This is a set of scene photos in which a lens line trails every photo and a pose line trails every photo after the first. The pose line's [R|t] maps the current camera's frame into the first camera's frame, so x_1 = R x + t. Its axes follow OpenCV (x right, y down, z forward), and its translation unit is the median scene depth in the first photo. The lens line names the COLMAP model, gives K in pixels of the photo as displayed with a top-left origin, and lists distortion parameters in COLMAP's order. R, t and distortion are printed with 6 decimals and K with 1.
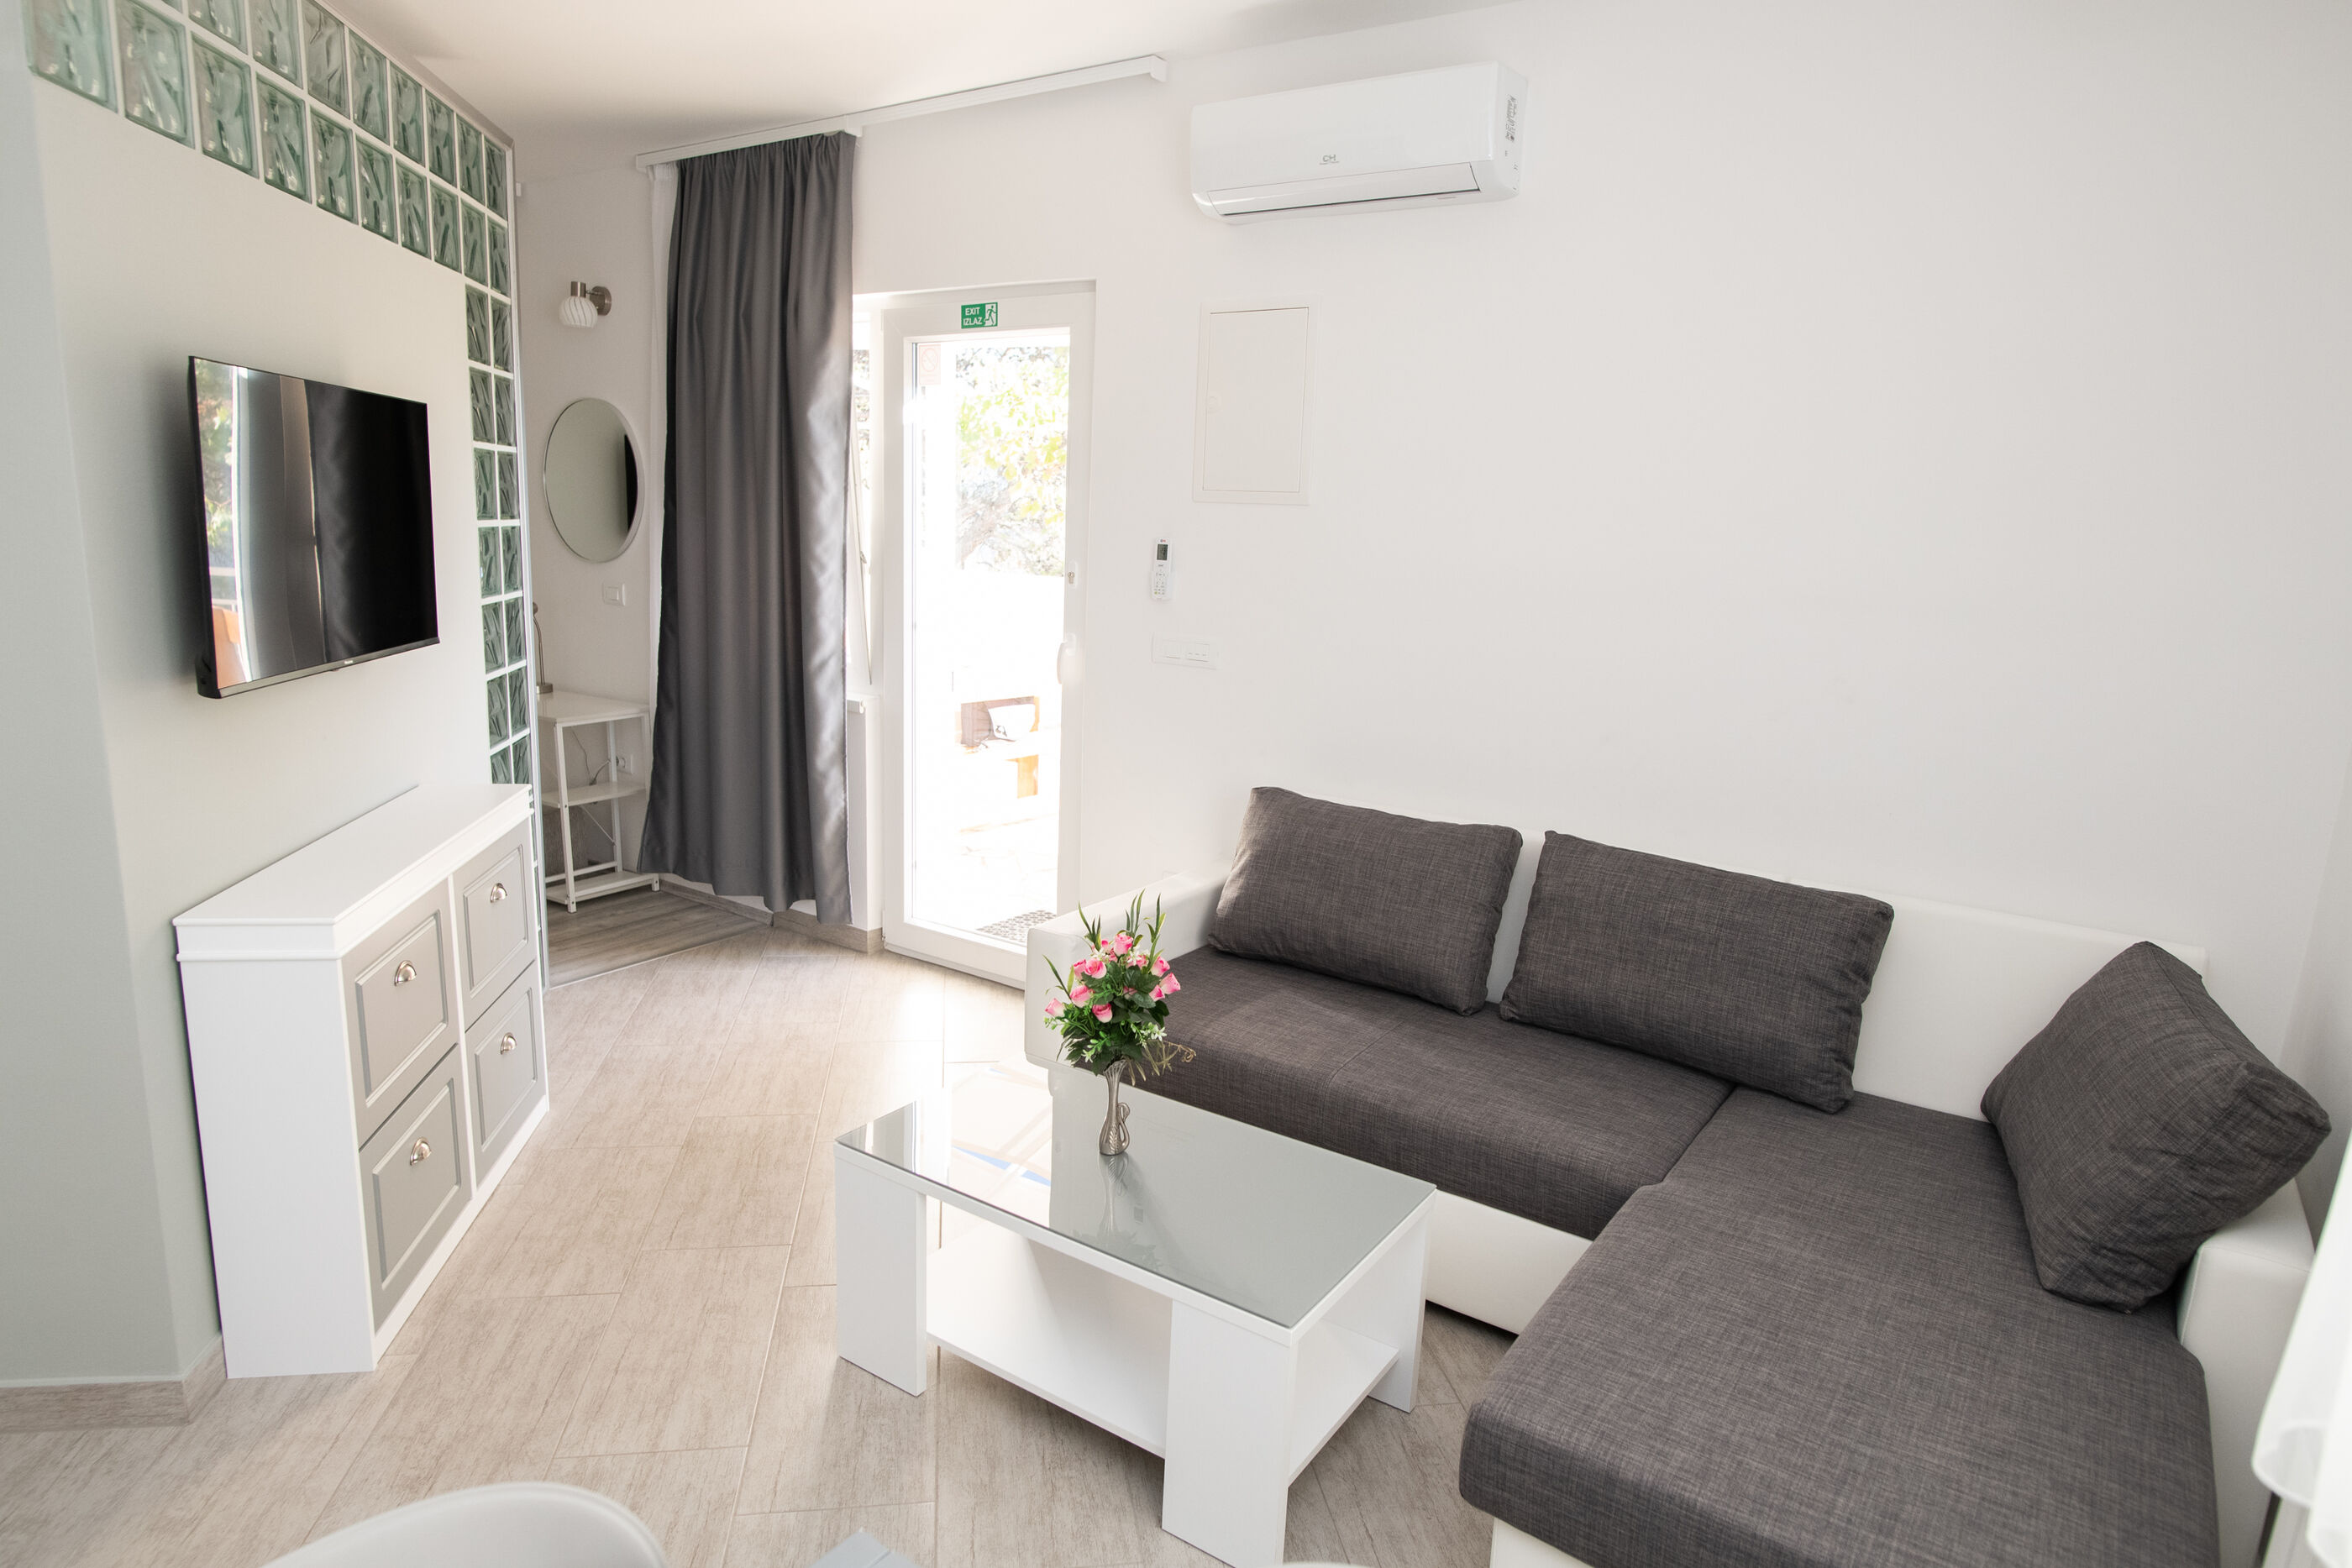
lens RADIAL K [[1366.3, 0, 1164.0], [0, 1366.3, 785.8], [0, 0, 1]] dist [-0.006366, 0.001009]
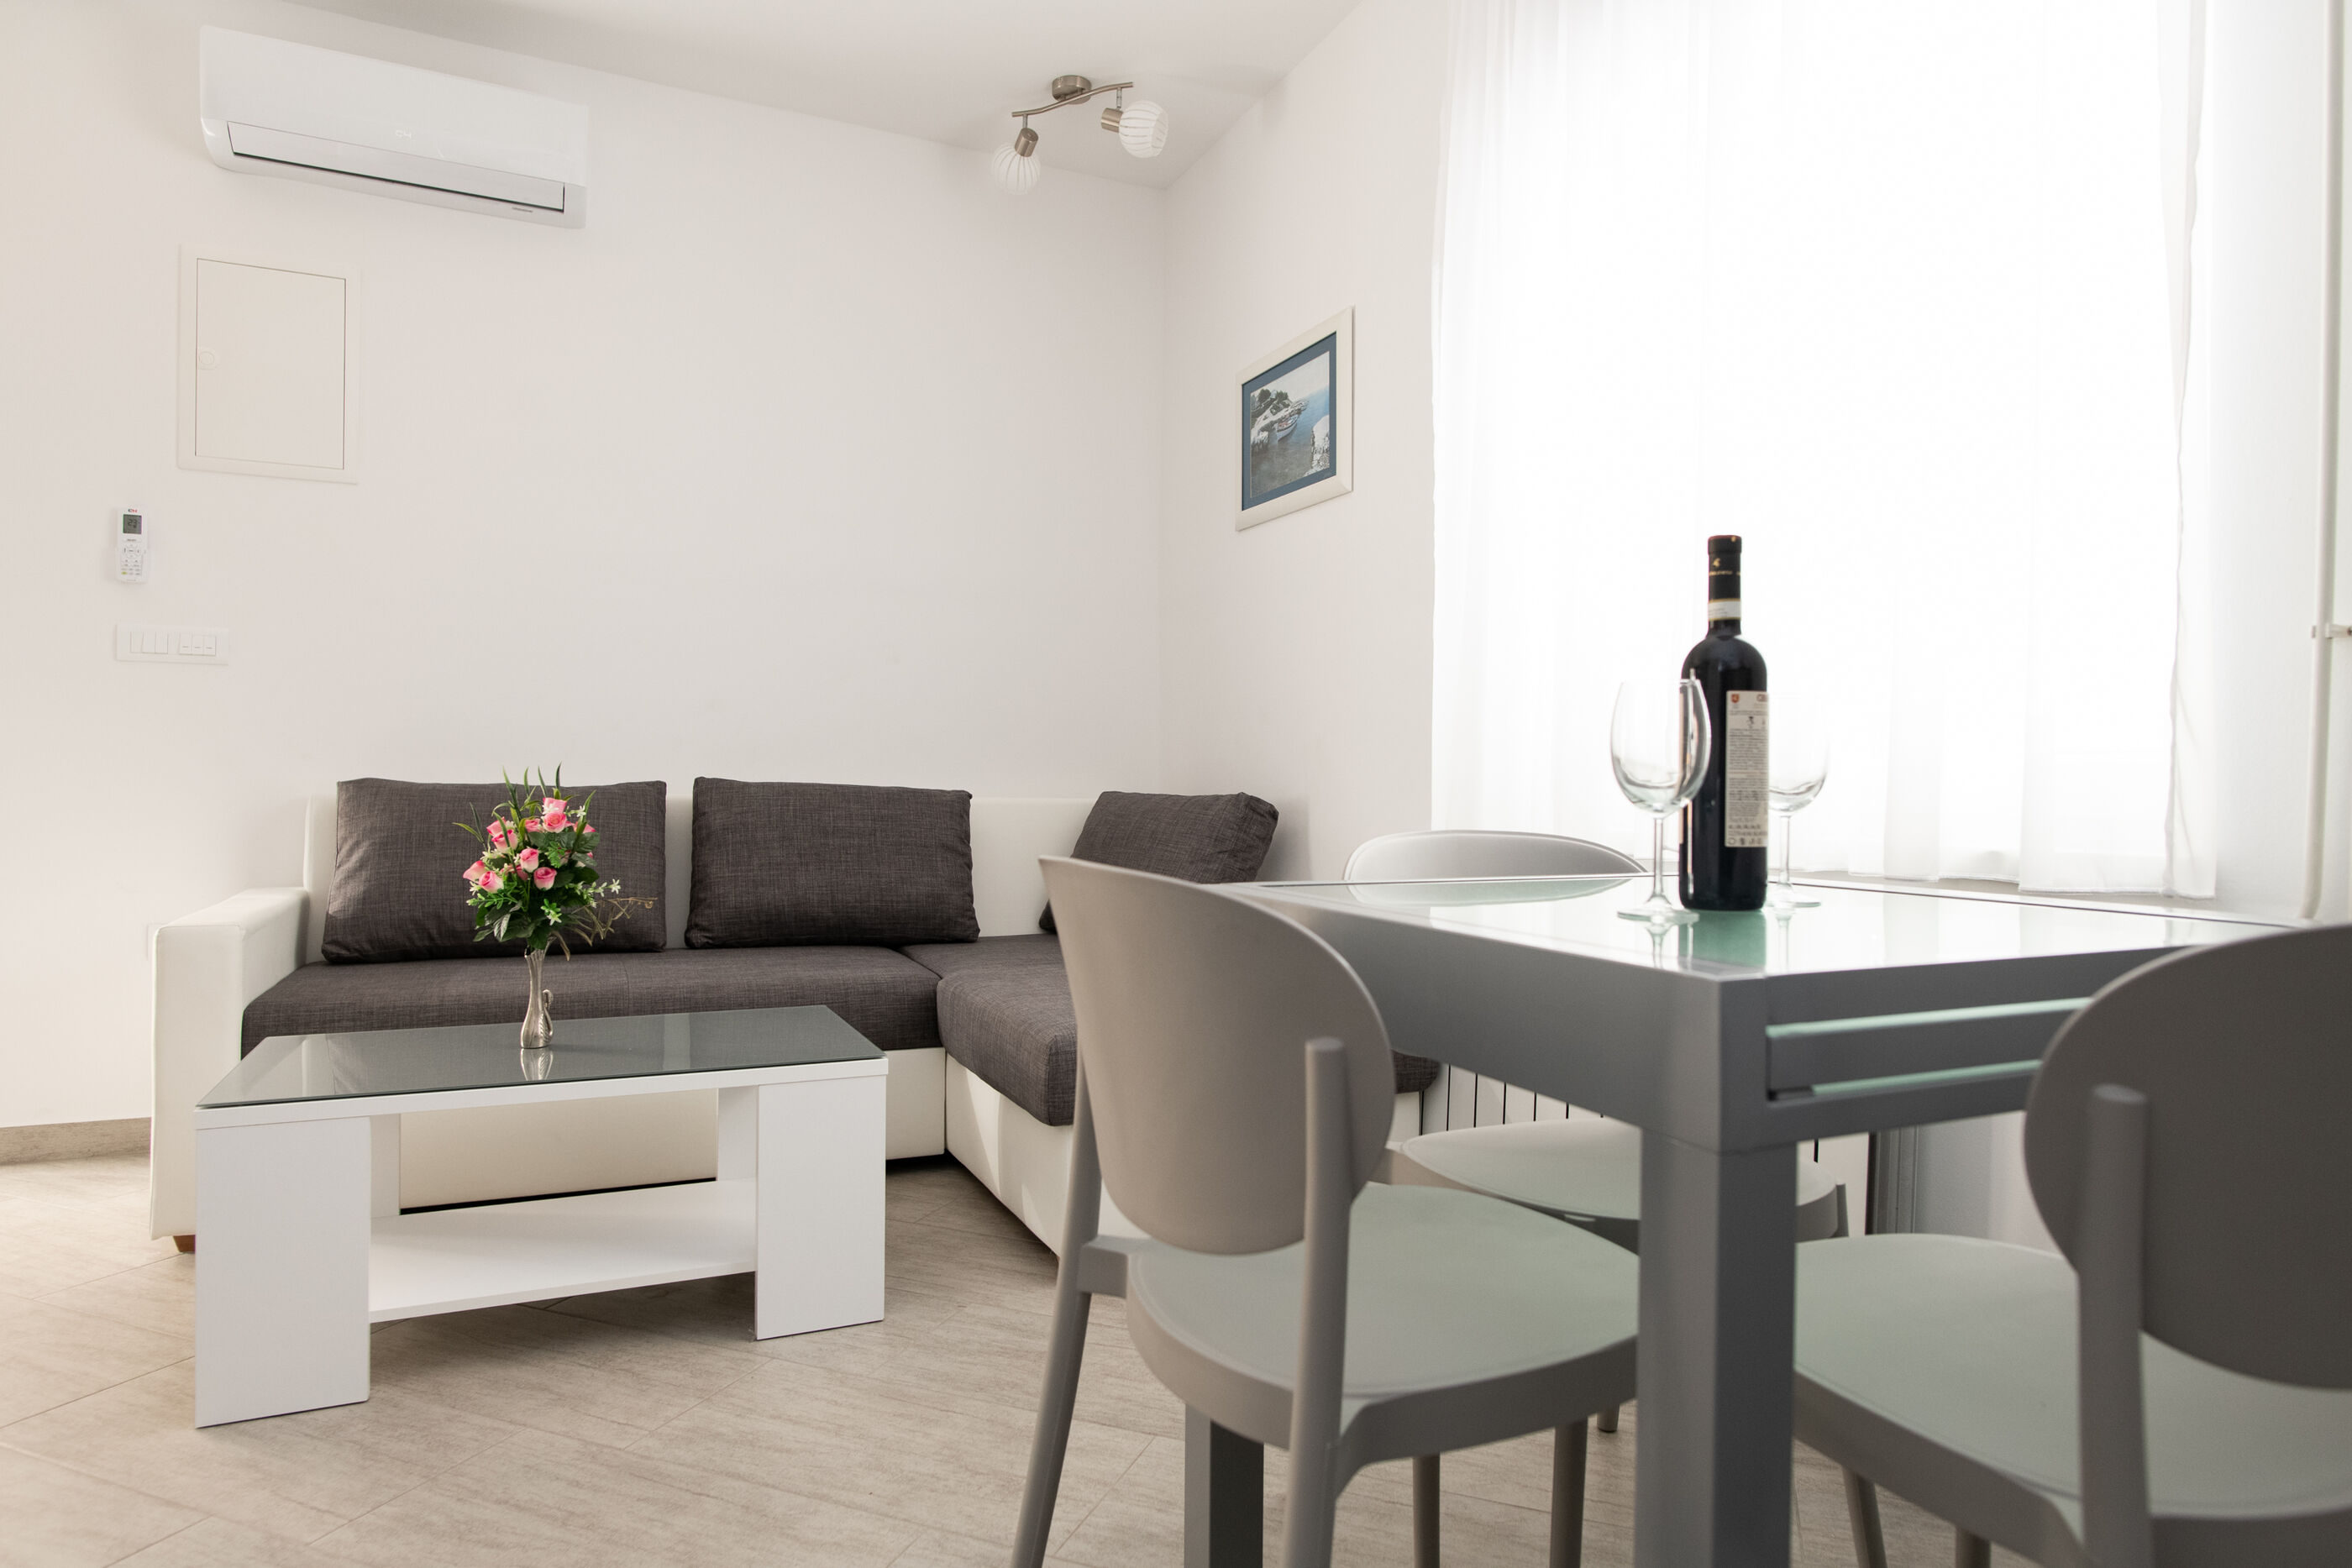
lens RADIAL K [[1343.6, 0, 1177.4], [0, 1343.6, 791.4], [0, 0, 1]] dist [-0.011384, 0.000576]
pose [[0.503856, -0.035661, 0.863051, -0.507838], [0.180693, 0.981393, -0.064939, 0.201566], [-0.844677, 0.188667, 0.500924, 0.129430]]
